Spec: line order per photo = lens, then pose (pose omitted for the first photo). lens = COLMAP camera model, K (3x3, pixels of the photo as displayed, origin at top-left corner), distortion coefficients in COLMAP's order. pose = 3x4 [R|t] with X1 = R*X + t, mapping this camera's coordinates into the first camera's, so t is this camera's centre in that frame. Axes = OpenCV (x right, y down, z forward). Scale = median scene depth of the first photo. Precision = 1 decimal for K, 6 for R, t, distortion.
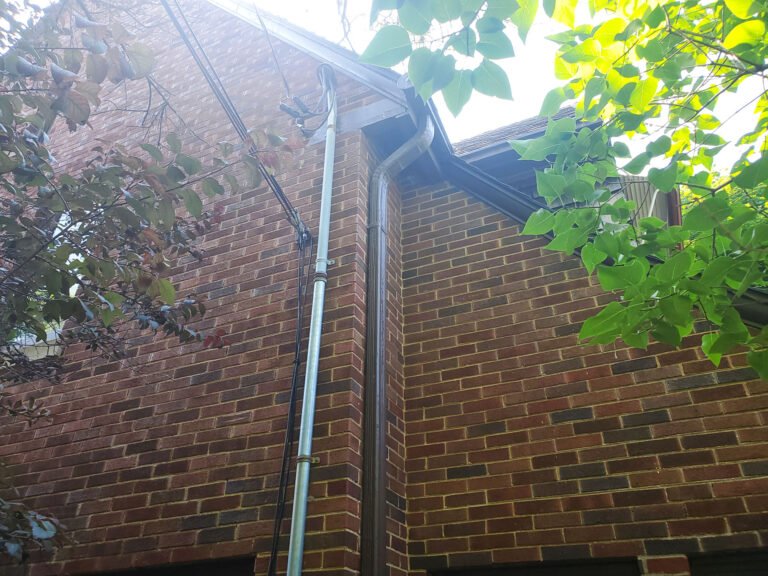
lens RADIAL K [[589.5, 0, 383.7], [0, 589.5, 275.7], [0, 0, 1]] dist [-0.037820, 0.114396]
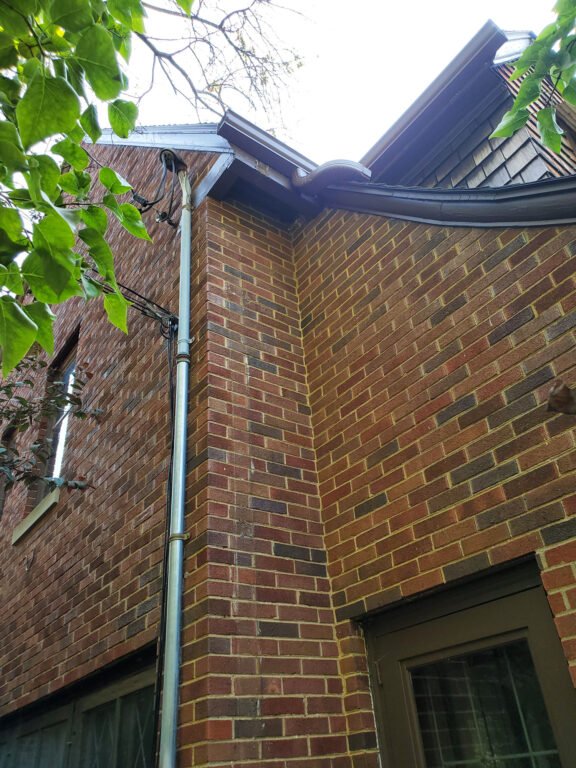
lens RADIAL K [[588.5, 0, 288.0], [0, 588.5, 384.0], [0, 0, 1]] dist [0.031106, 0.000148]
pose [[0.876532, -0.334070, -0.346539, 0.419696], [0.346881, 0.937537, -0.026404, 0.144697], [0.333714, -0.097064, 0.937664, 0.137548]]
